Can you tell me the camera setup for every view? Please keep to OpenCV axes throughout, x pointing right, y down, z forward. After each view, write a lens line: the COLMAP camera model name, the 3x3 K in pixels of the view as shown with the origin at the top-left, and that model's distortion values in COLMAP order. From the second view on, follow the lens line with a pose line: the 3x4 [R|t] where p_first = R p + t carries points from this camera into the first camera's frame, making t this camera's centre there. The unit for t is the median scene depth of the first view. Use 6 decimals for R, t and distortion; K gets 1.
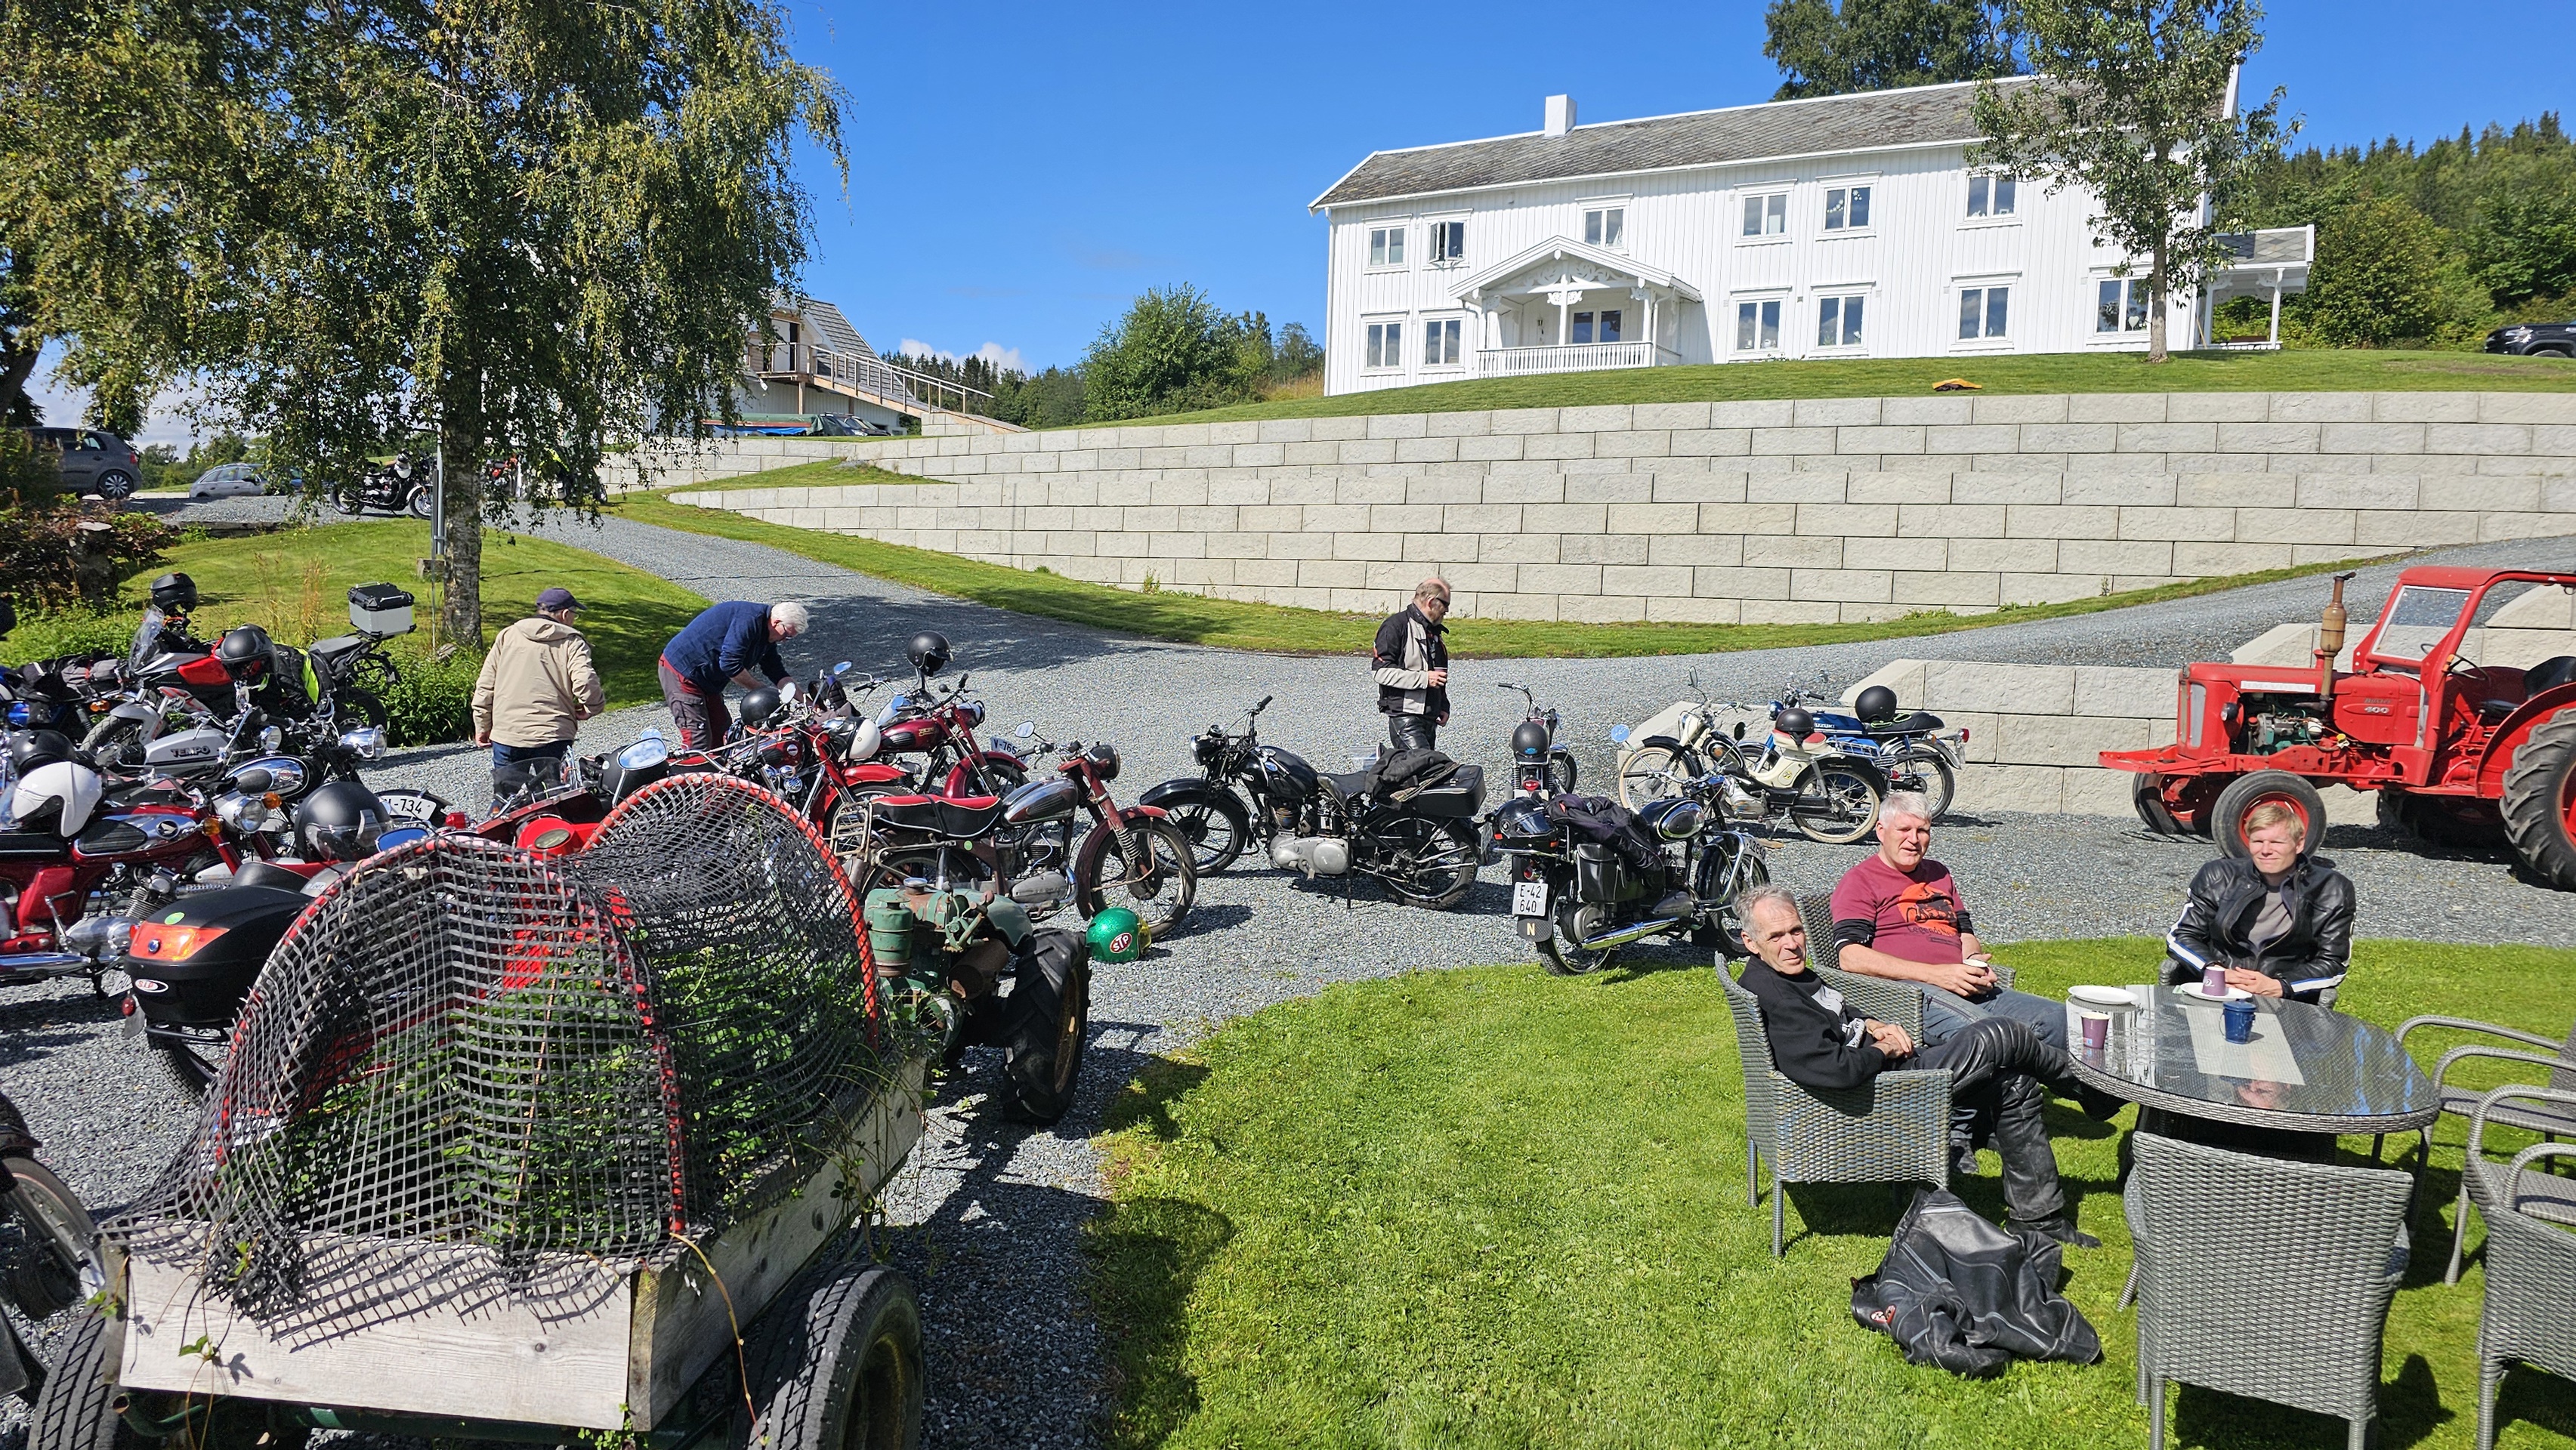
lens RADIAL K [[1706.8, 0, 1297.5], [0, 1706.8, 719.2], [0, 0, 1]] dist [0.010889, -0.006350]
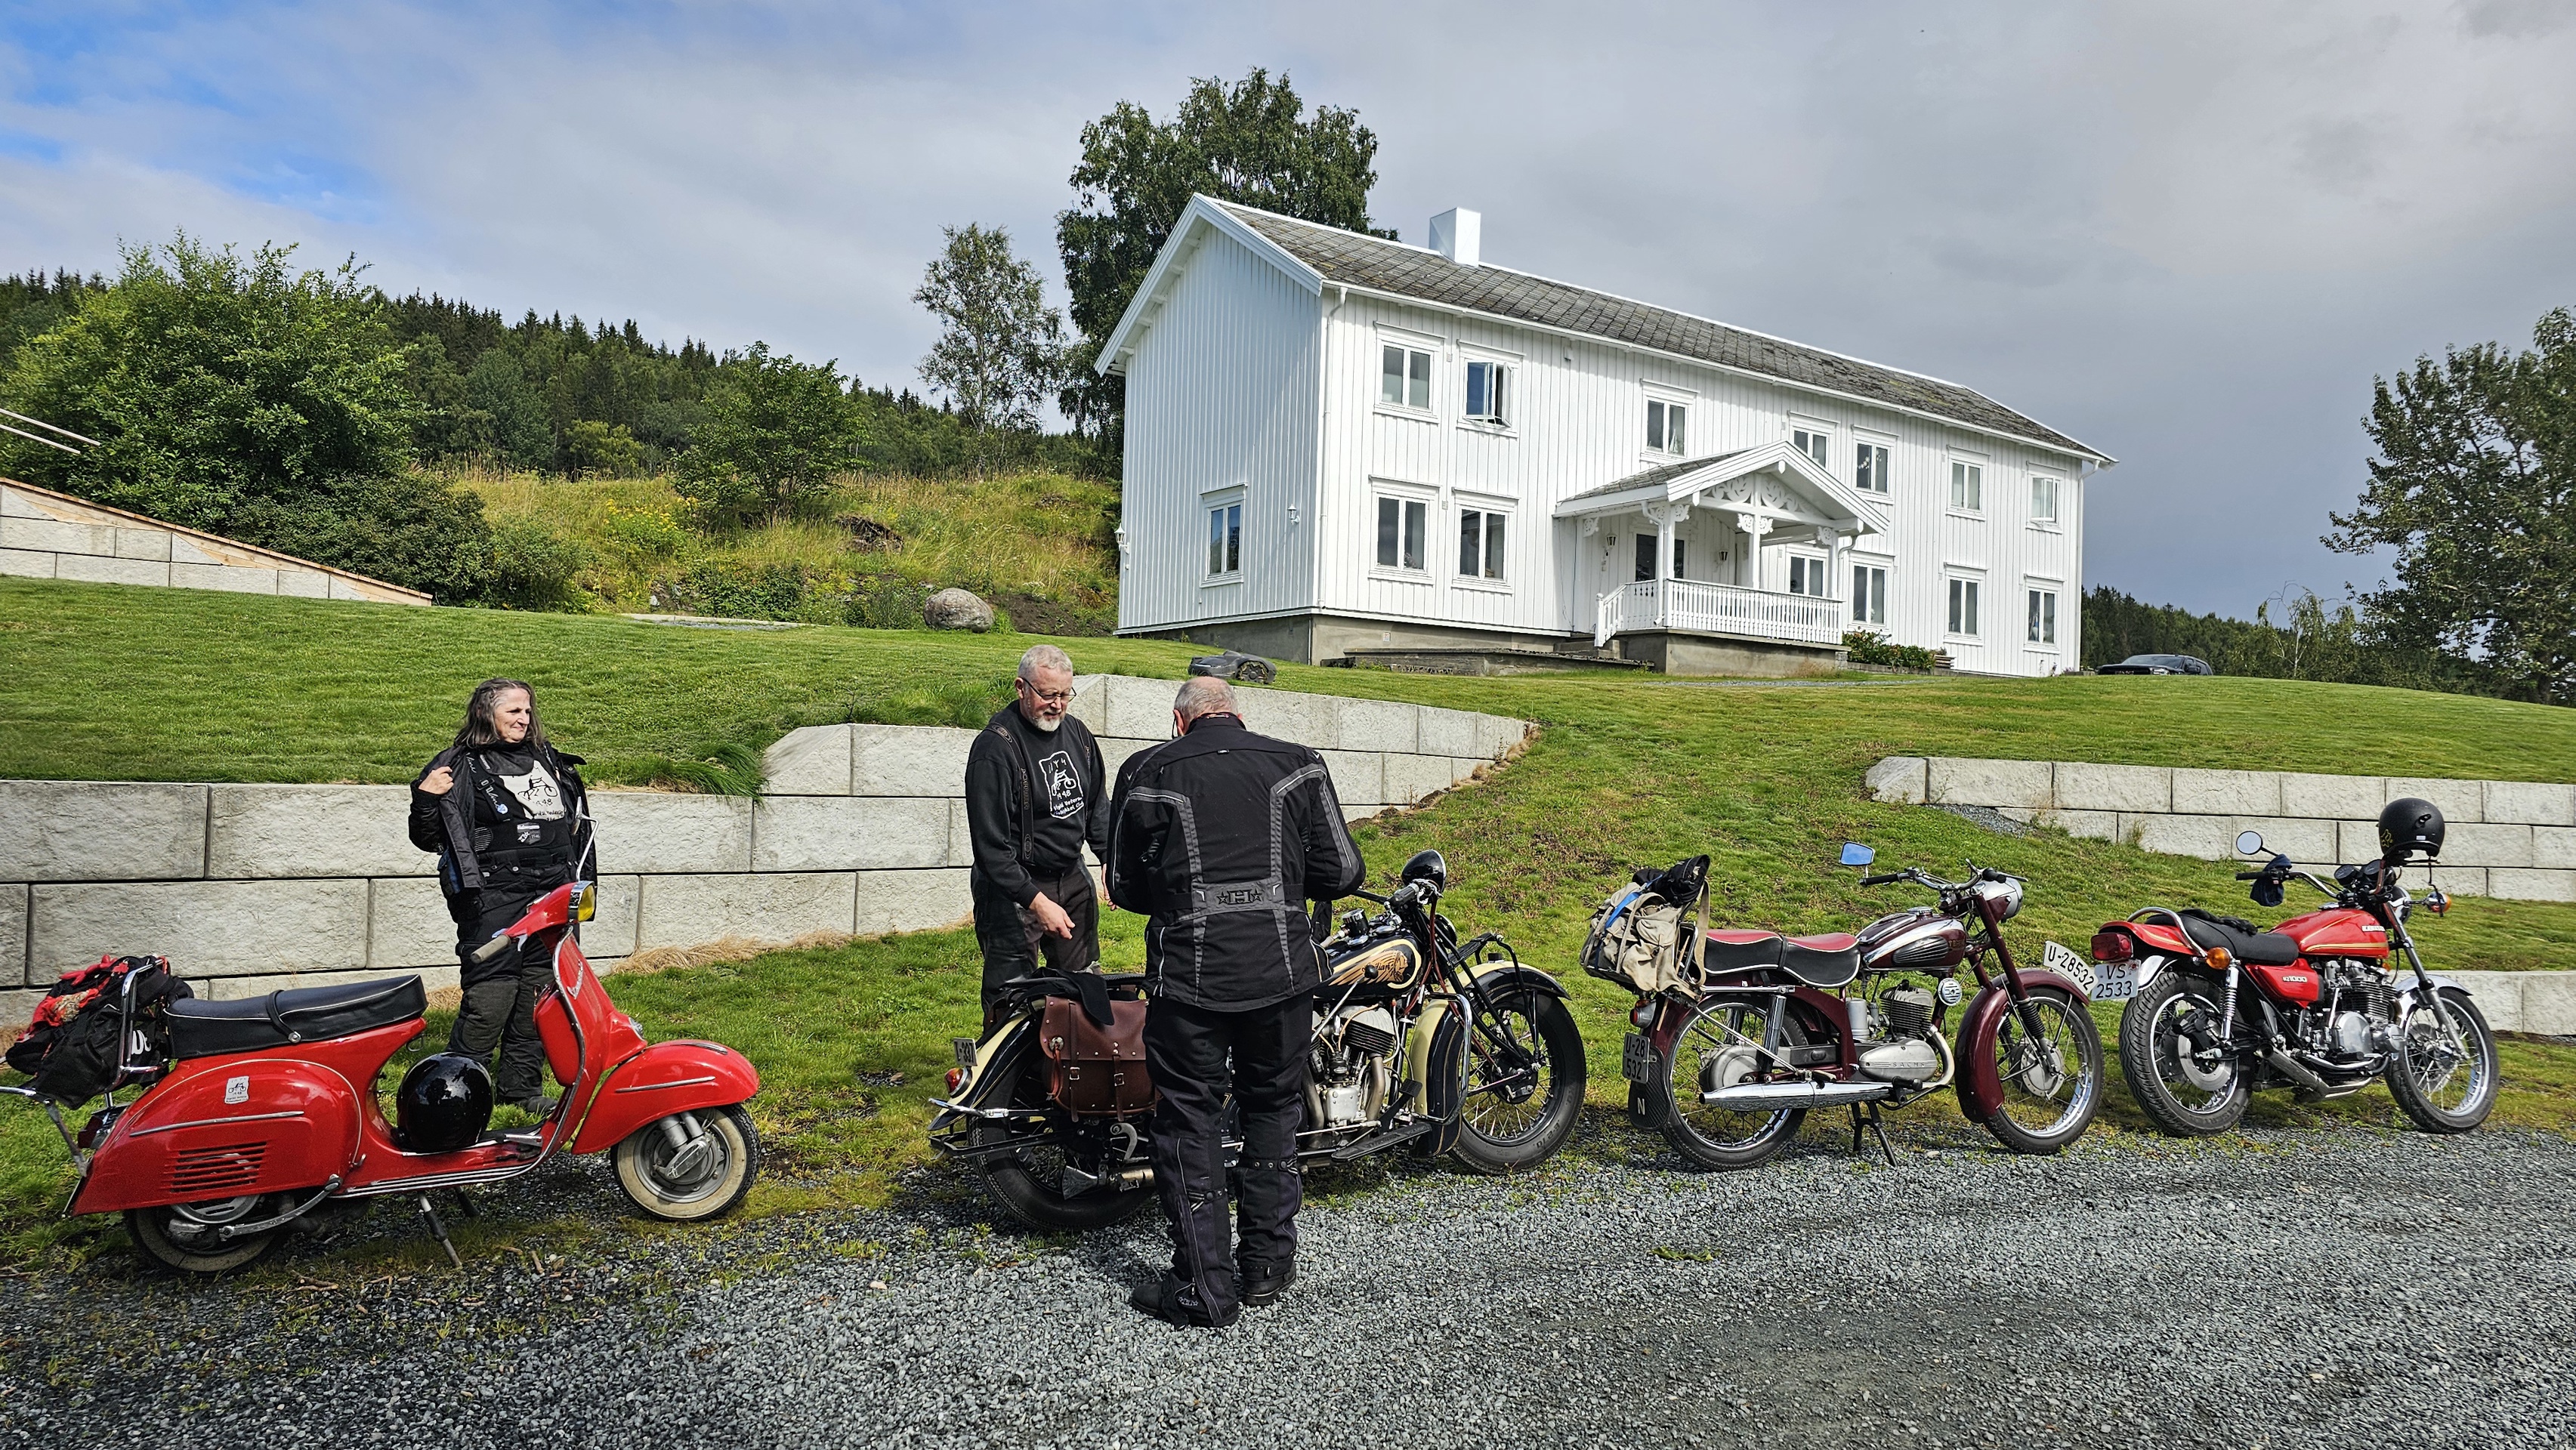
lens RADIAL K [[1706.8, 0, 1287.7], [0, 1706.8, 728.7], [0, 0, 1]] dist [0.010889, -0.006350]
pose [[0.448444, 0.014698, 0.893690, -0.192864], [0.056716, 0.997382, -0.044863, -0.047955], [-0.892010, 0.070805, 0.446436, 0.293325]]
